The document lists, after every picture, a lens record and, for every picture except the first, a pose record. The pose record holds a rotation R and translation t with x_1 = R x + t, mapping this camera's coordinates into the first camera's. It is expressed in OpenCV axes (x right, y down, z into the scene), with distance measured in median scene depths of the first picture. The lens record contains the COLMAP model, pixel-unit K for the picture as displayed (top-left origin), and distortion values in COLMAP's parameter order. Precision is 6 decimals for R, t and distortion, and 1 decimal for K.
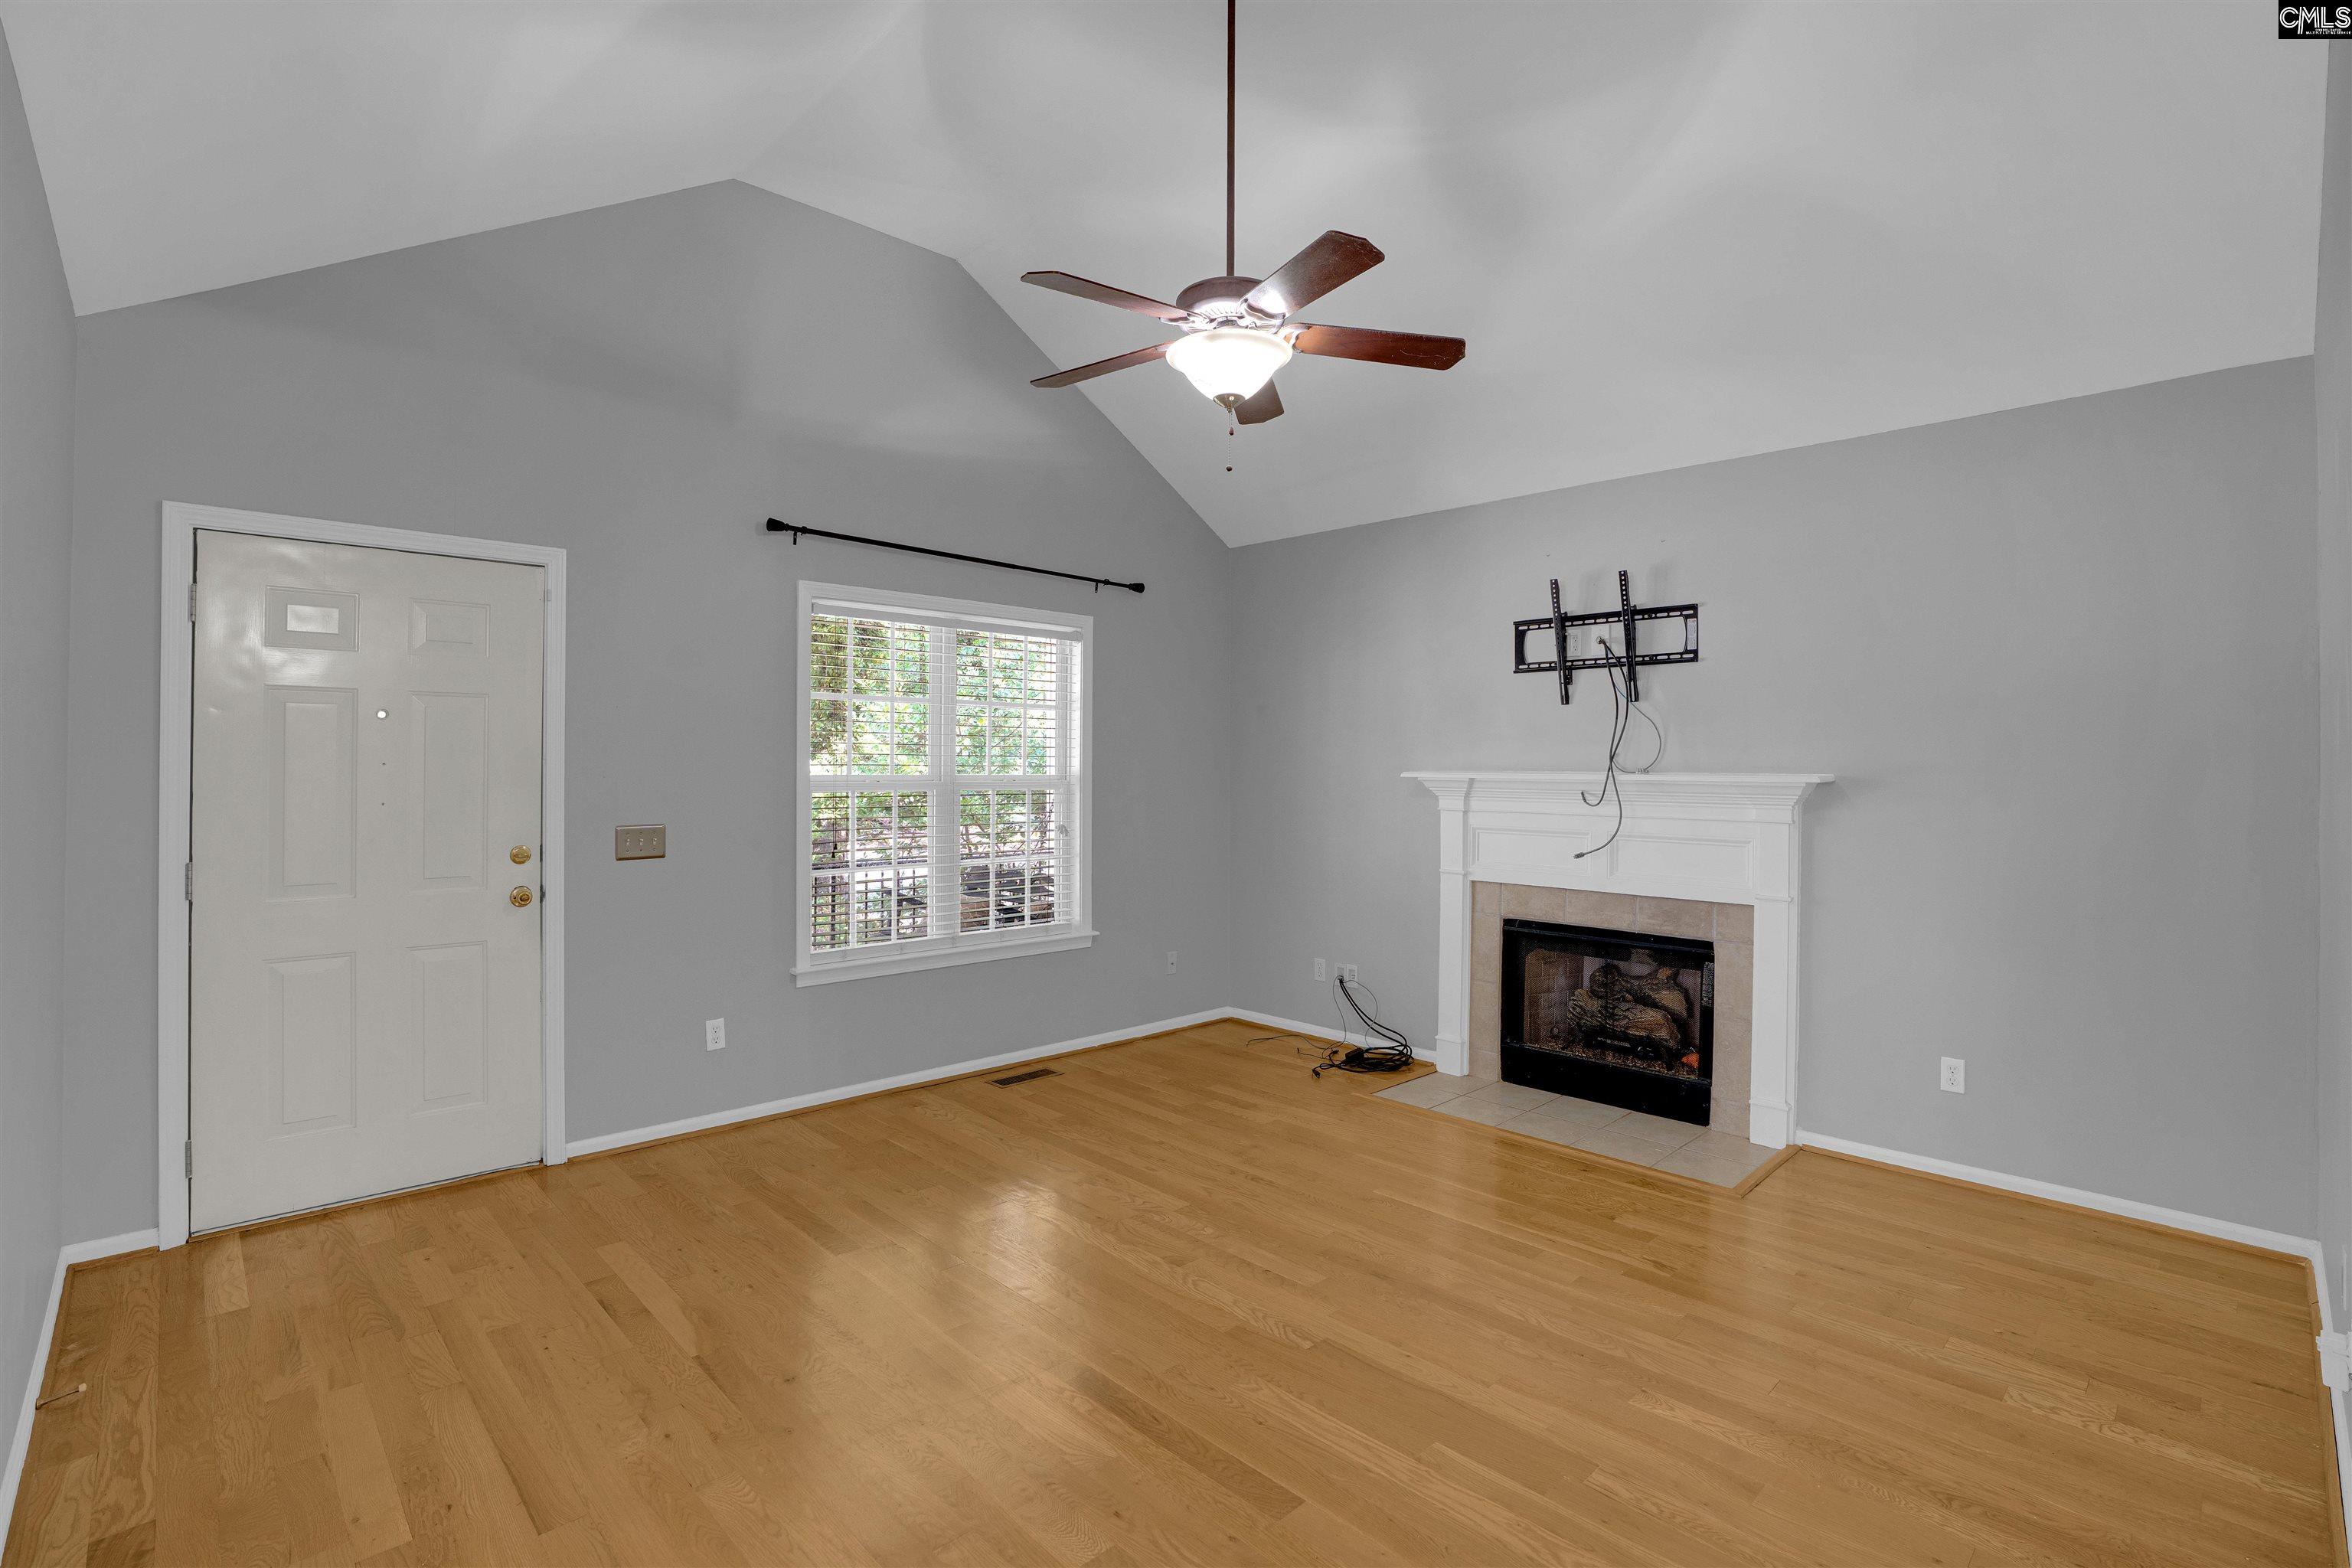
lens RADIAL K [[1091.6, 0, 1165.1], [0, 1091.6, 781.1], [0, 0, 1]] dist [0.000295, 0.000395]
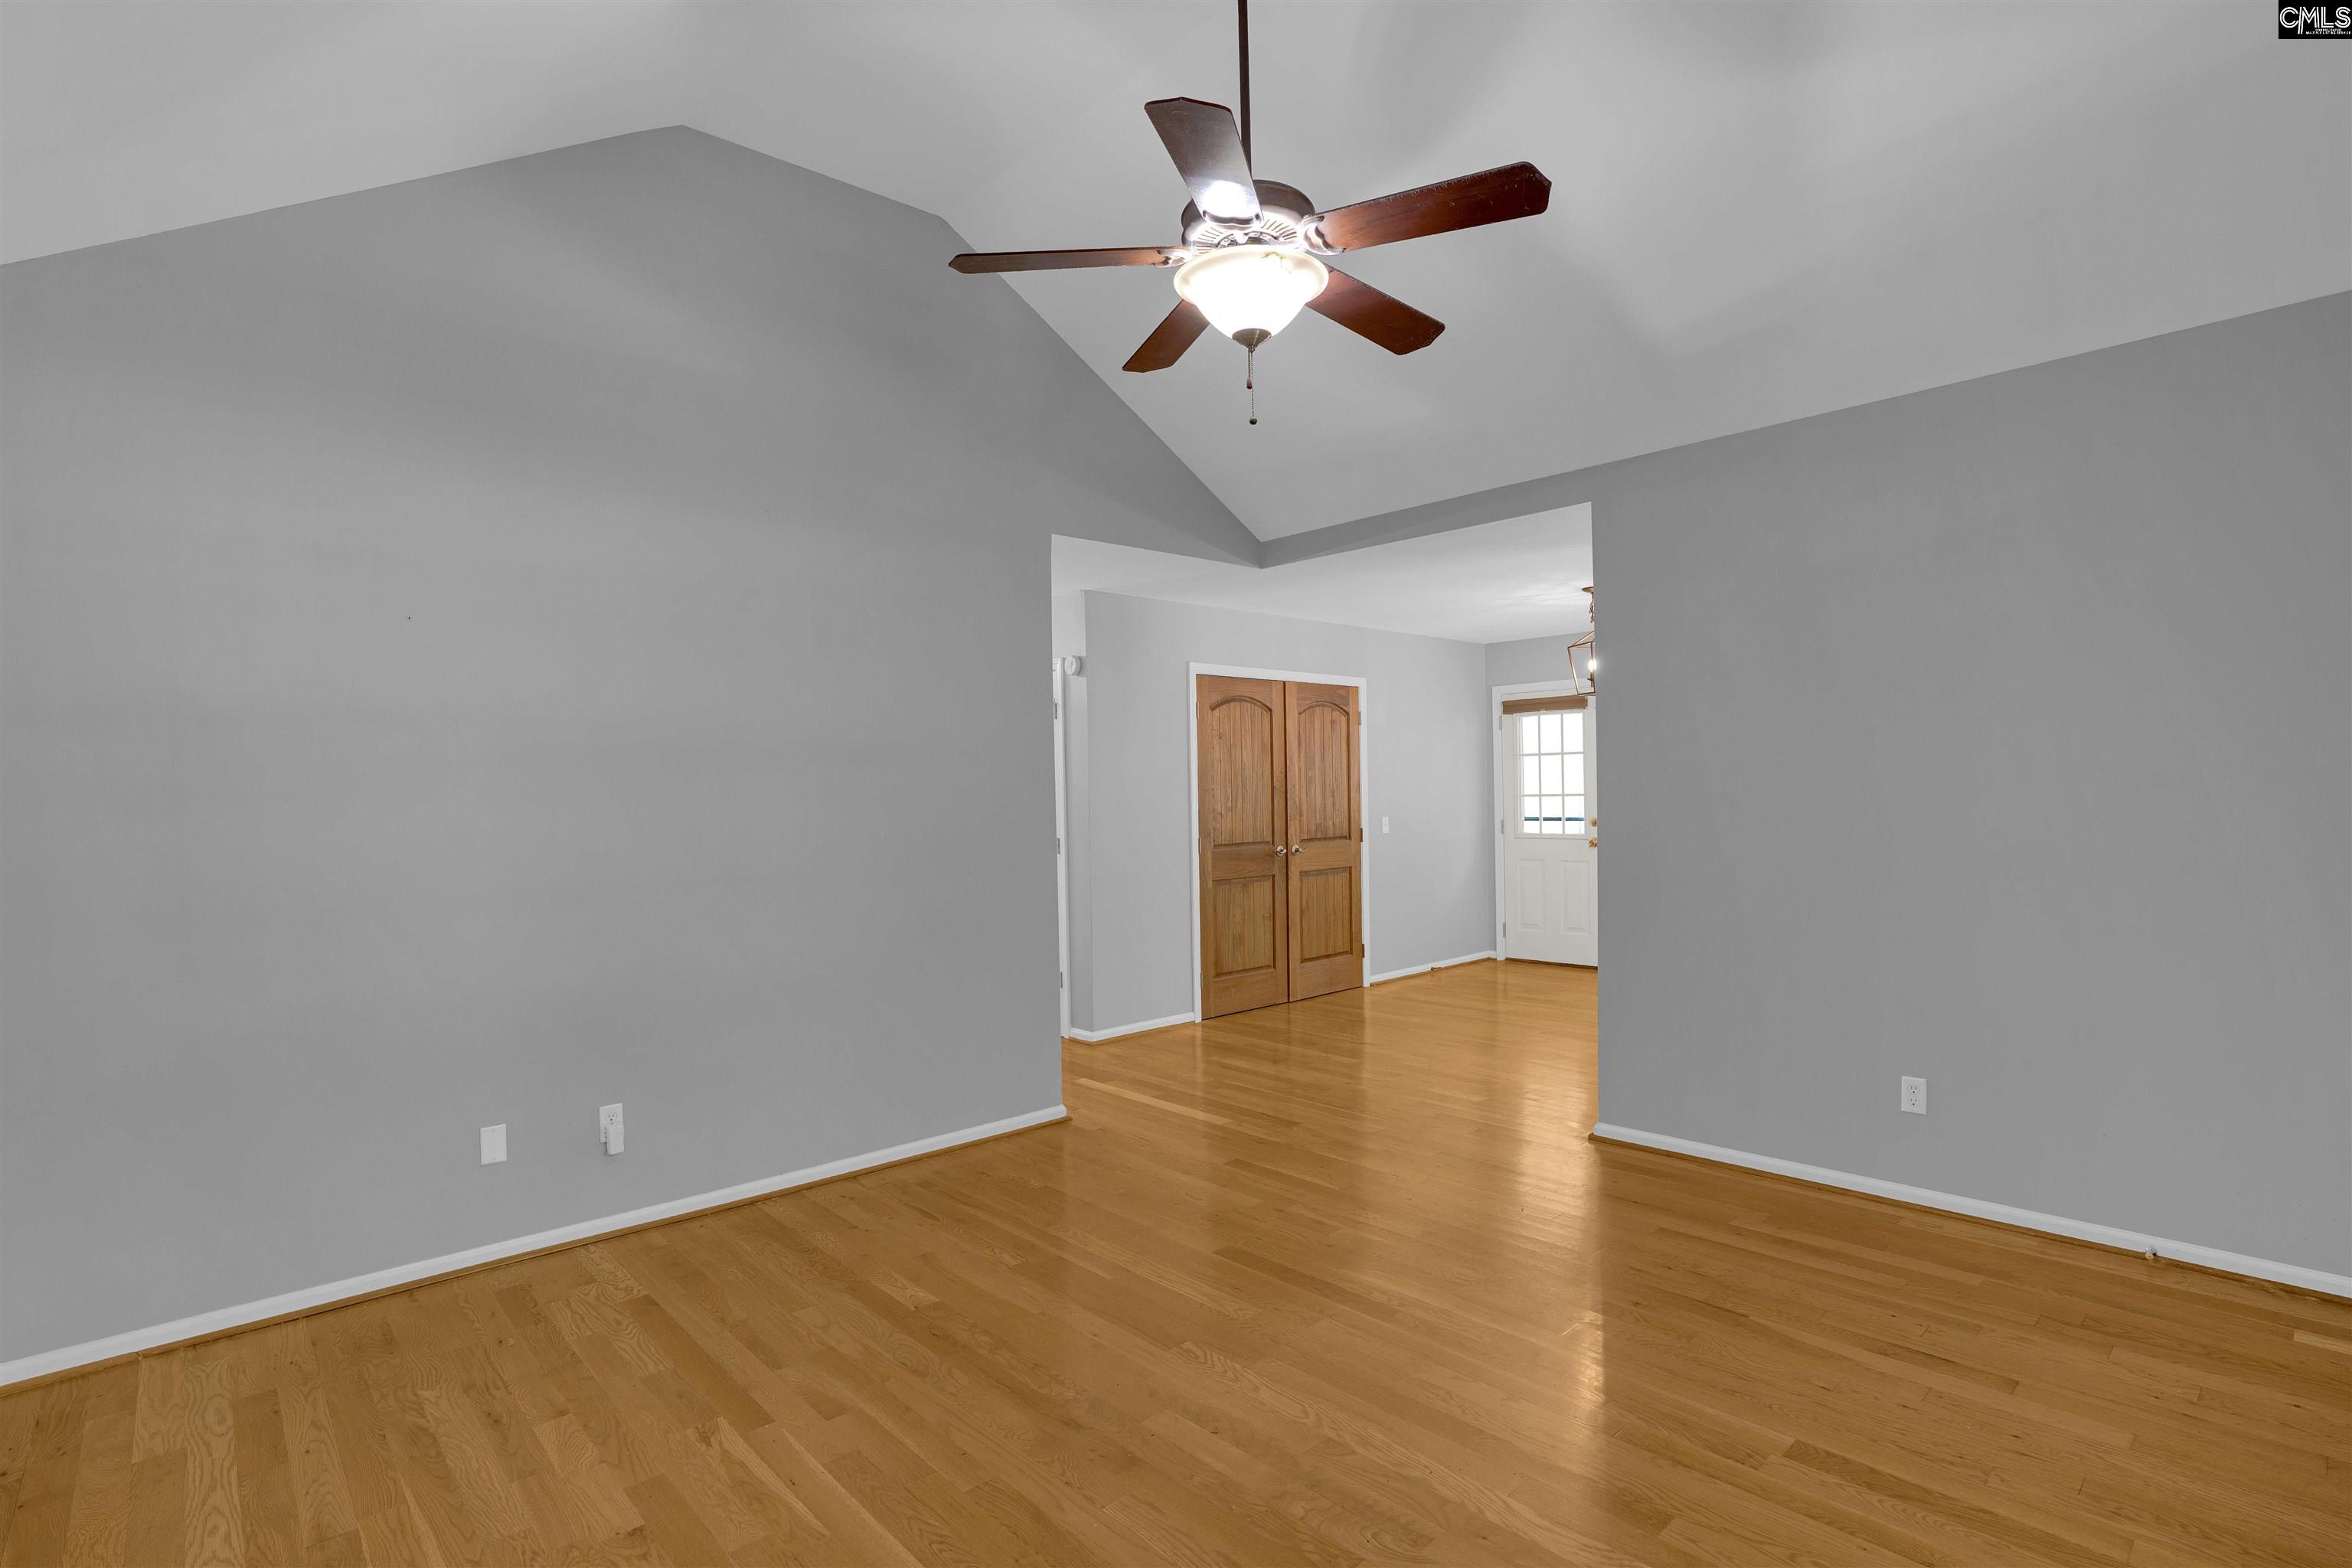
lens RADIAL K [[1091.6, 0, 1165.1], [0, 1091.6, 781.1], [0, 0, 1]] dist [0.000295, 0.000395]
pose [[-0.999722, 0.010580, 0.021076, 0.117414], [0.010567, 0.999944, -0.000694, -0.016757], [-0.021083, -0.000471, -0.999778, 1.936931]]
